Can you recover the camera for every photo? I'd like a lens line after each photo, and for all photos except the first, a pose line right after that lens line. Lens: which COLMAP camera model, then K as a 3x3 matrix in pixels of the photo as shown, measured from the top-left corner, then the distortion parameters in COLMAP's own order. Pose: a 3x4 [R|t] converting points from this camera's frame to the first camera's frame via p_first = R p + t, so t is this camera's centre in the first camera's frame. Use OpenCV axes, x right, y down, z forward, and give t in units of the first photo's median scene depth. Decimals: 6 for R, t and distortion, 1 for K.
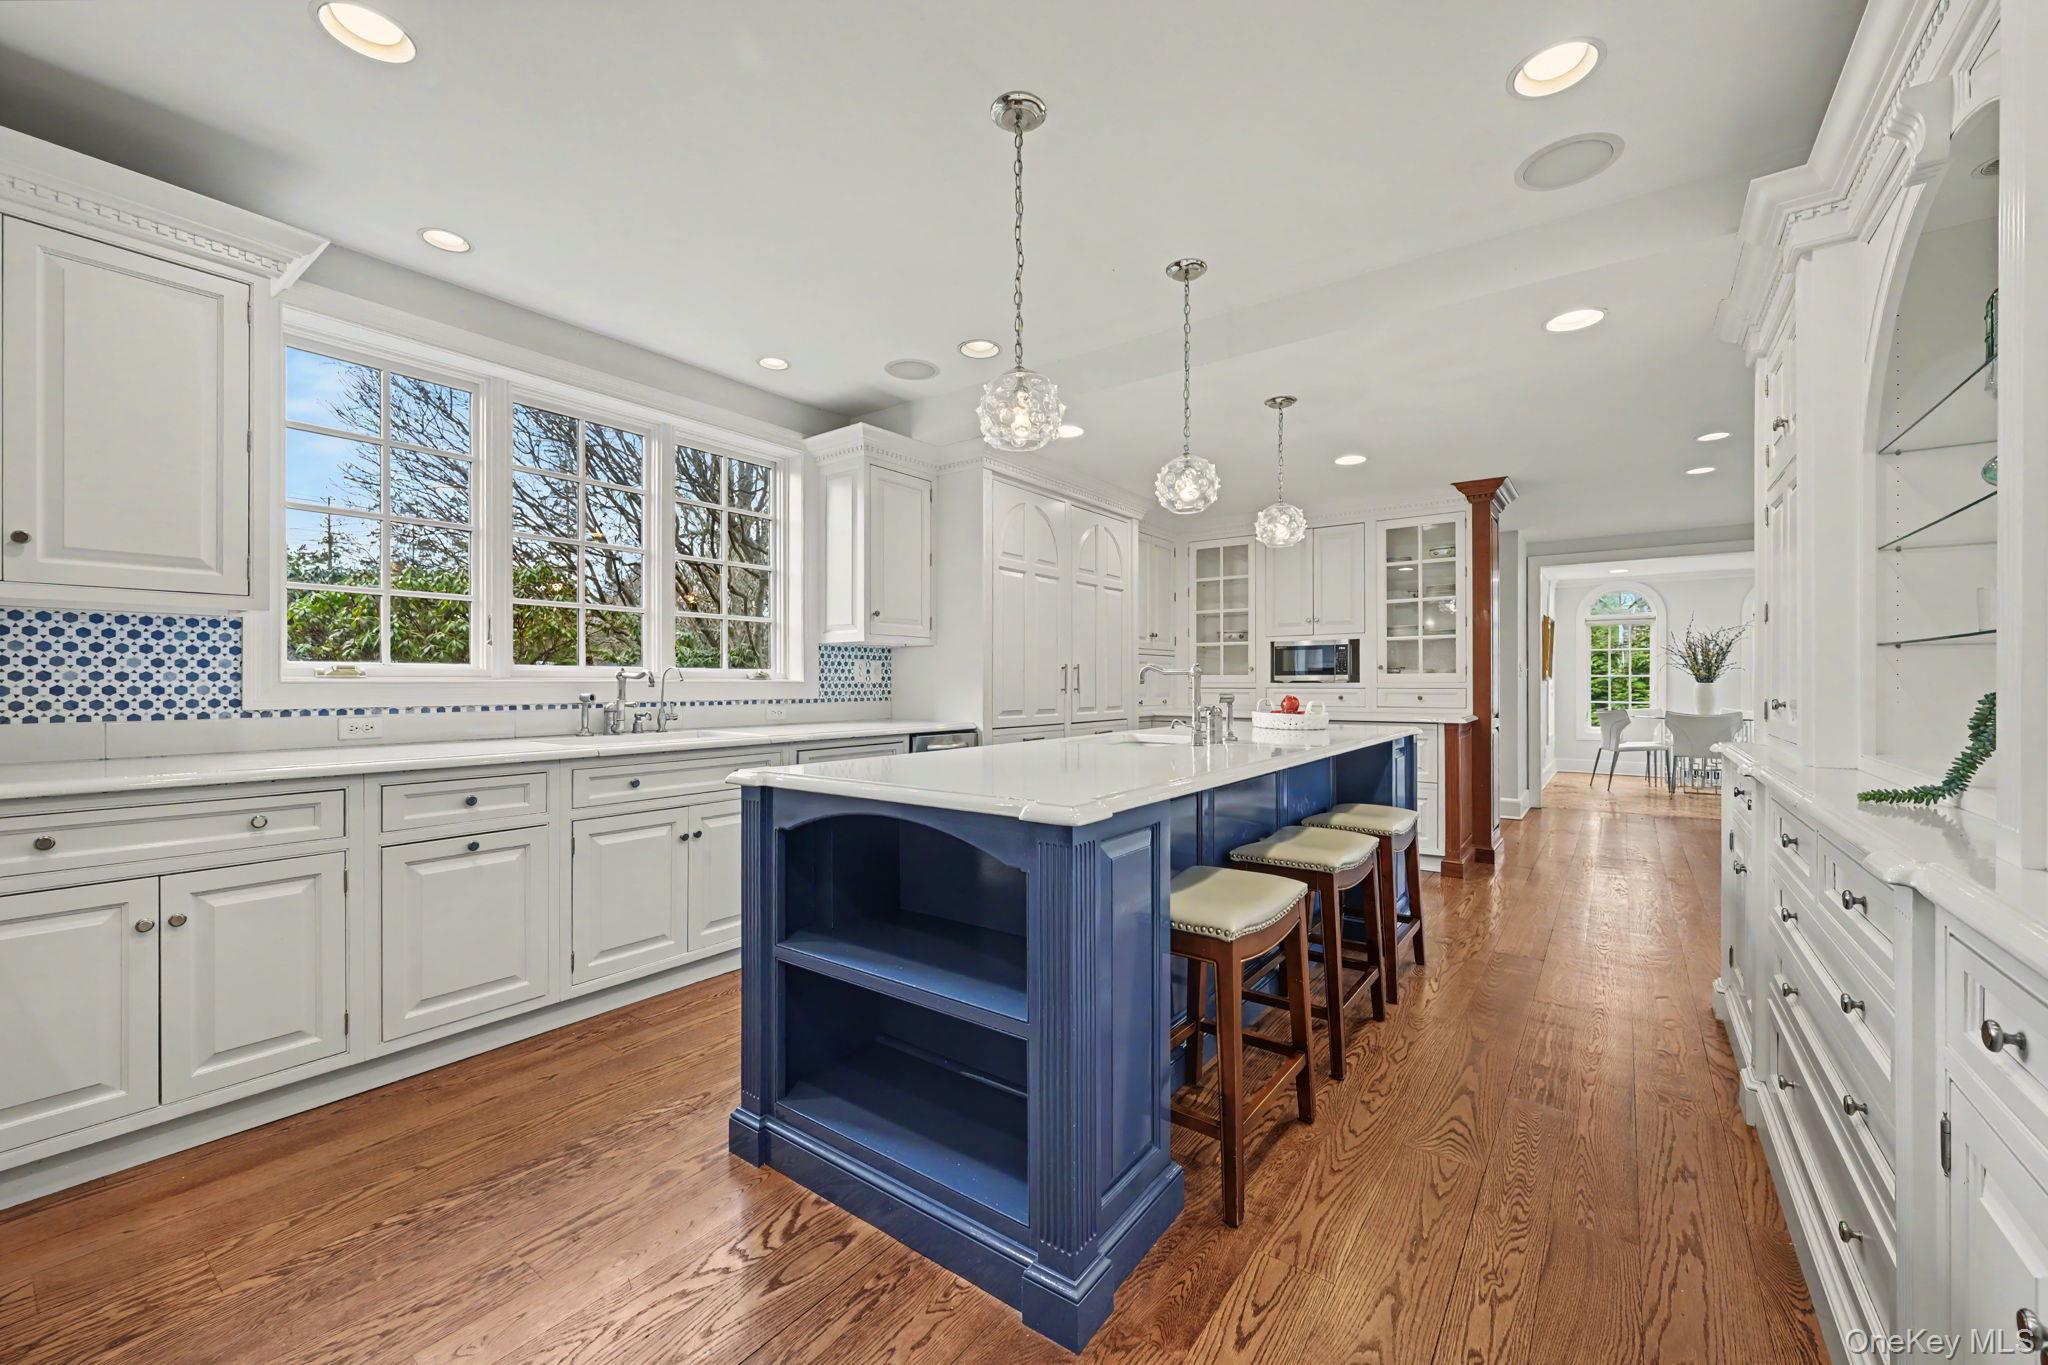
lens RADIAL K [[807.1, 0, 1026.3], [0, 807.1, 688.5], [0, 0, 1]] dist [-0.000513, 0.000199]
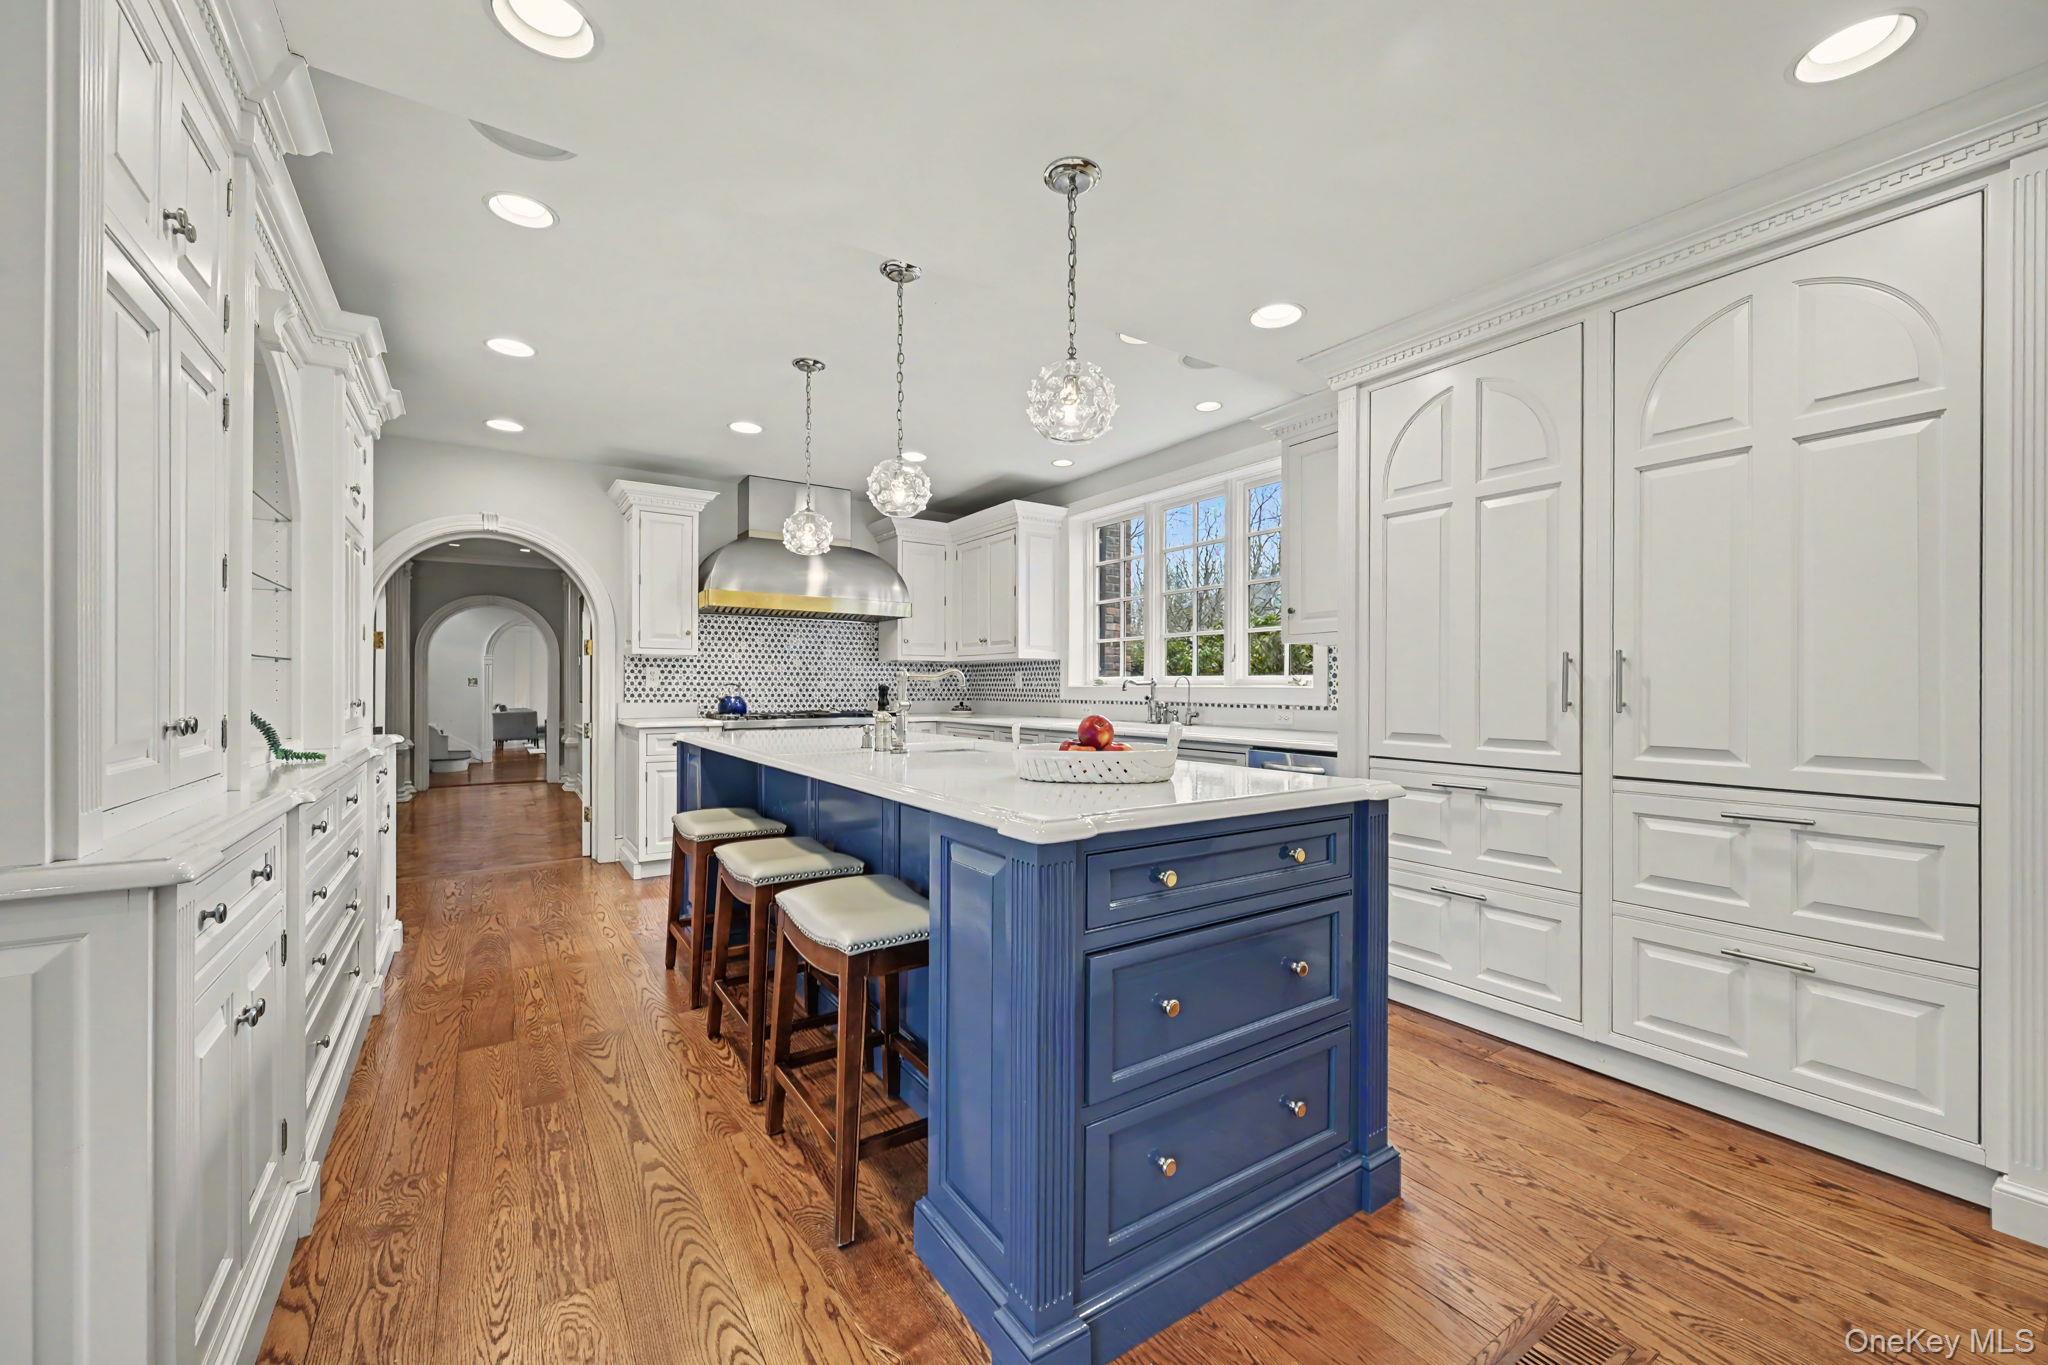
lens RADIAL K [[807.1, 0, 1026.3], [0, 807.1, 688.5], [0, 0, 1]] dist [-0.000513, 0.000199]
pose [[-0.333696, -0.000528, -0.942681, 0.892290], [-0.010978, 0.999934, 0.003326, -0.008095], [0.942617, 0.011459, -0.333679, 1.219830]]
